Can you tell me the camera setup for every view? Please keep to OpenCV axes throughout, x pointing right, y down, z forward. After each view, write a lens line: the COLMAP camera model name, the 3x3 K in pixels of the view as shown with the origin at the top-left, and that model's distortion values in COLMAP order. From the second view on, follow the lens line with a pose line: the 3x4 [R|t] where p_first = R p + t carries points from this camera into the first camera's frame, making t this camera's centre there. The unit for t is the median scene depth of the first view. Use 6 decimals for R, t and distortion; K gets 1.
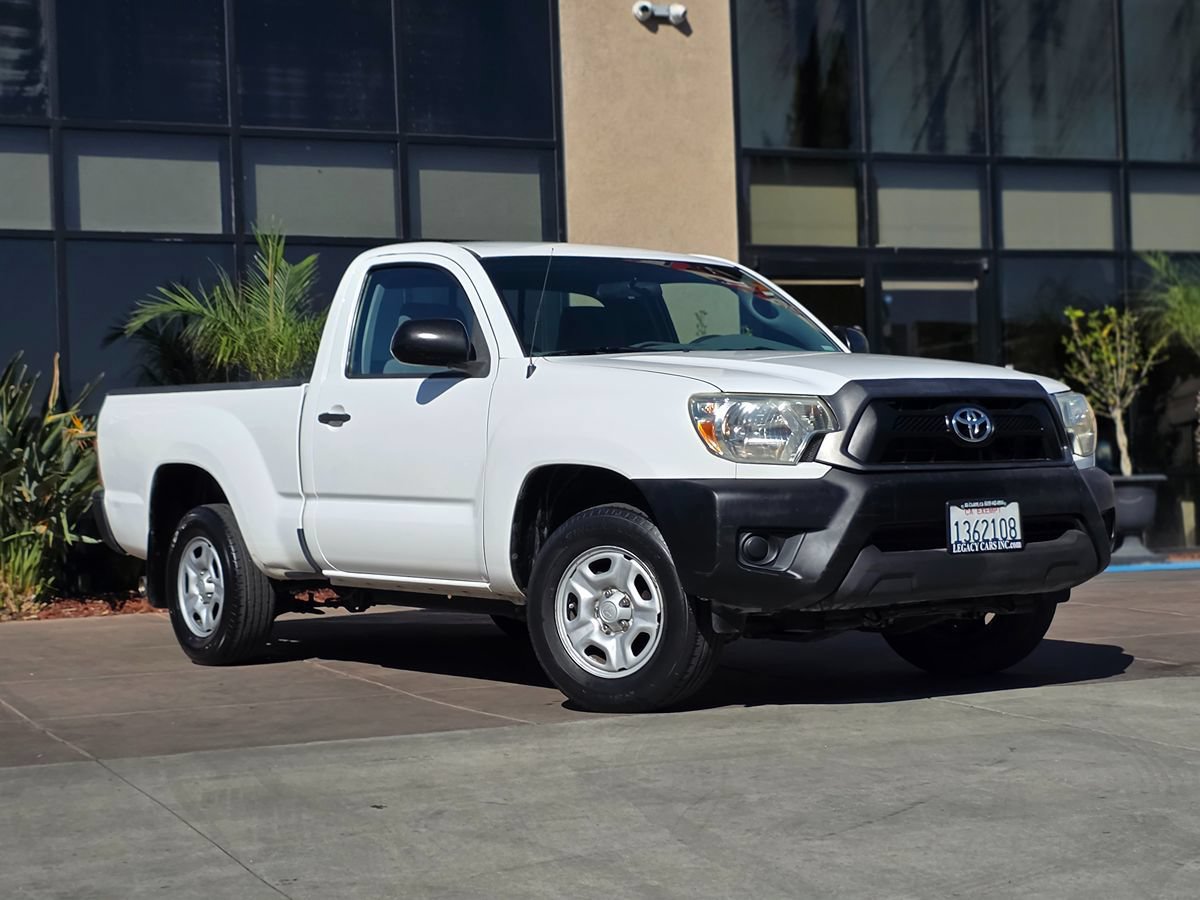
lens RADIAL K [[2223.5, 0, 623.8], [0, 2223.5, 453.0], [0, 0, 1]] dist [0.126132, -0.250161]
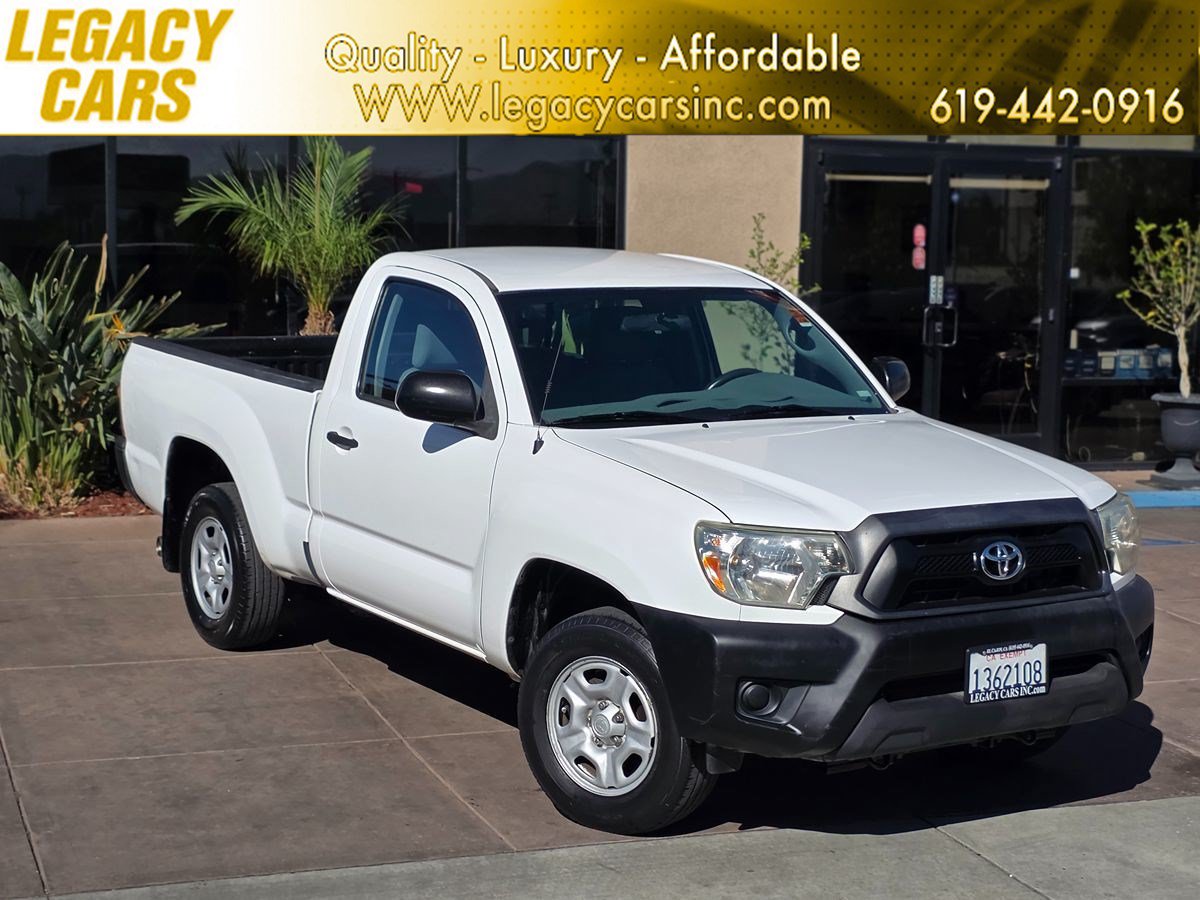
lens RADIAL K [[2105.5, 0, 600.0], [0, 2105.5, 450.0], [0, 0, 1]] dist [0.145558, -0.317691]
pose [[0.997205, 0.059273, -0.045493, 0.024227], [-0.052654, 0.989447, 0.134989, -0.151350], [0.053014, -0.132217, 0.989802, 0.114323]]
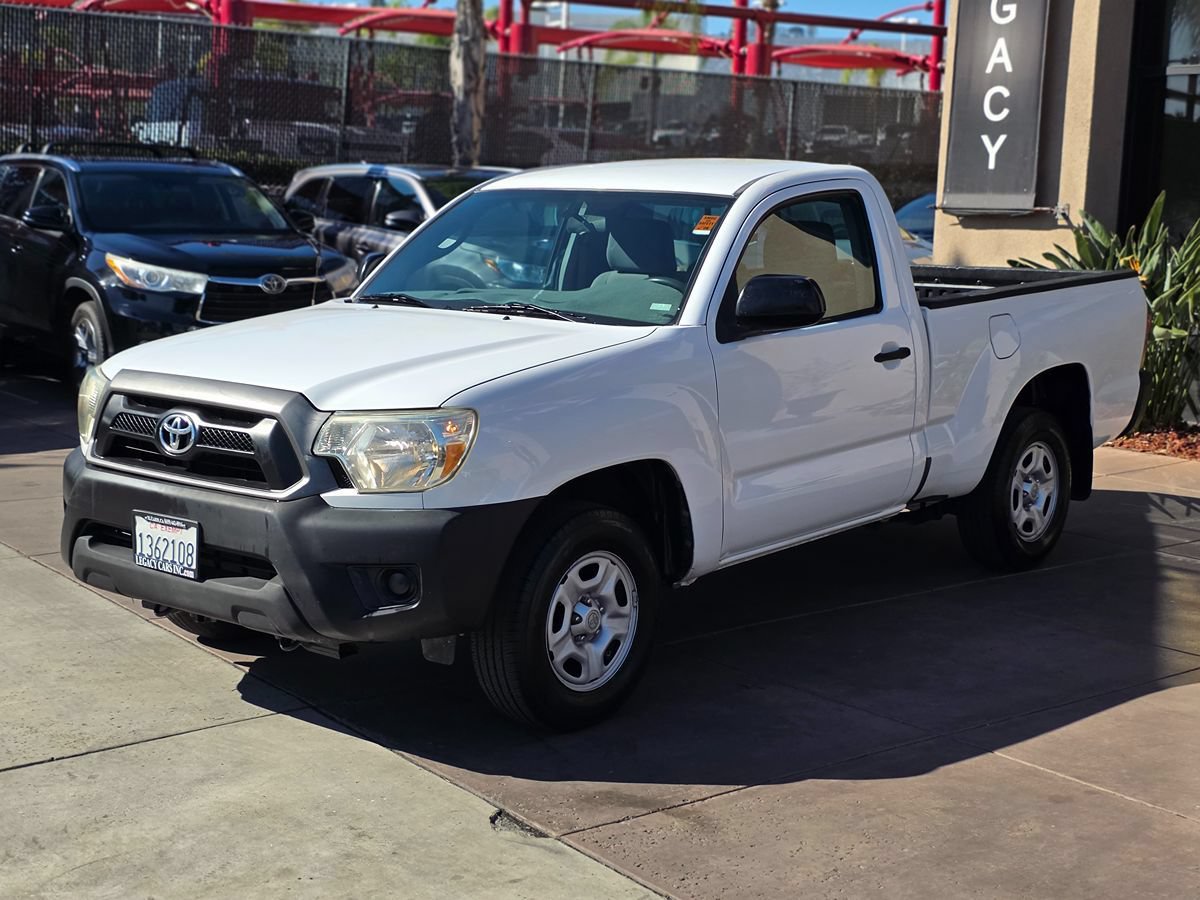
lens RADIAL K [[1732.1, 0, 600.0], [0, 1732.1, 450.0], [0, 0, 1]] dist [0.262214, -0.722037]
pose [[0.233844, 0.183782, -0.954747, 0.794473], [-0.008275, 0.982313, 0.187061, -0.127671], [0.972239, -0.035842, 0.231229, 0.901499]]
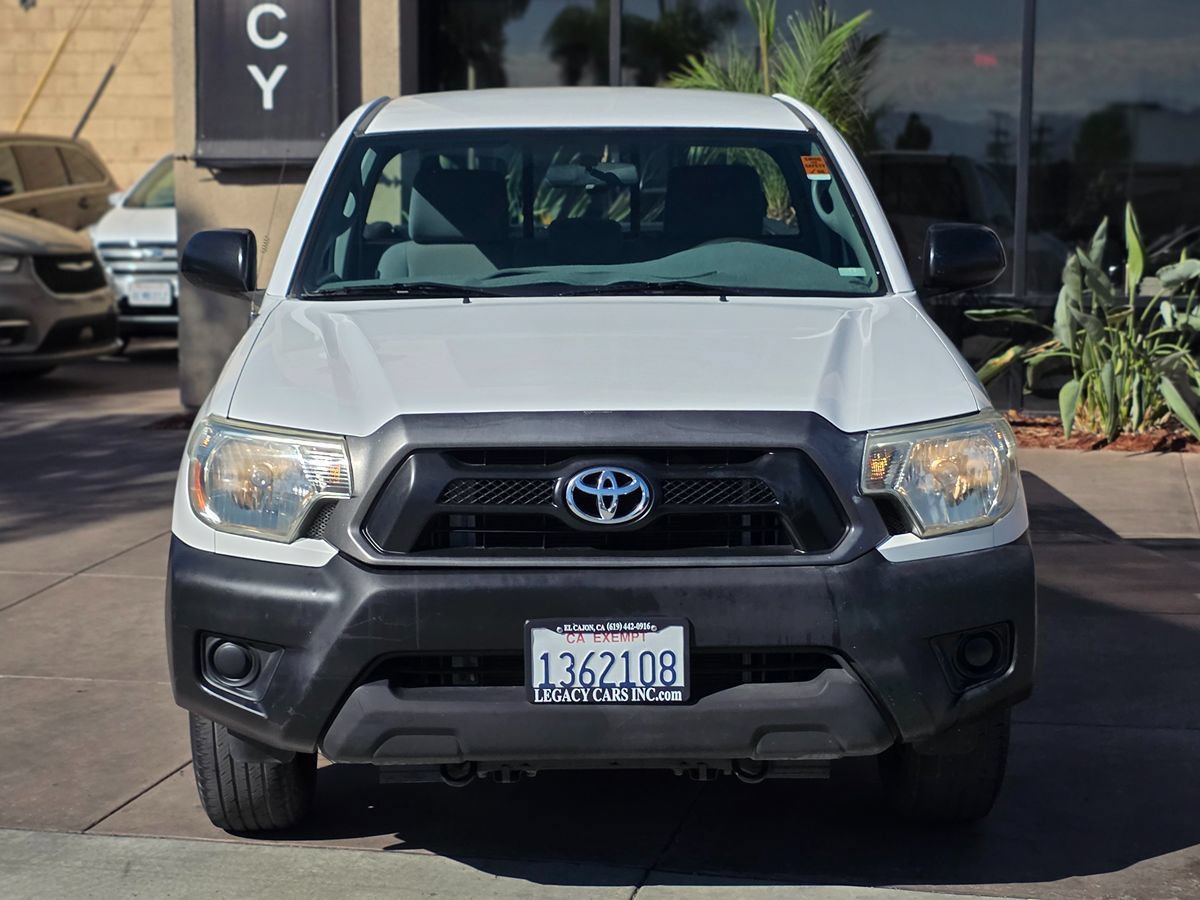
lens RADIAL K [[2223.5, 0, 623.8], [0, 2223.5, 453.0], [0, 0, 1]] dist [0.126132, -0.250161]
pose [[0.816687, 0.109055, -0.566683, 0.455056], [-0.013440, 0.985310, 0.170248, -0.115776], [0.576924, -0.131423, 0.806155, 0.458702]]
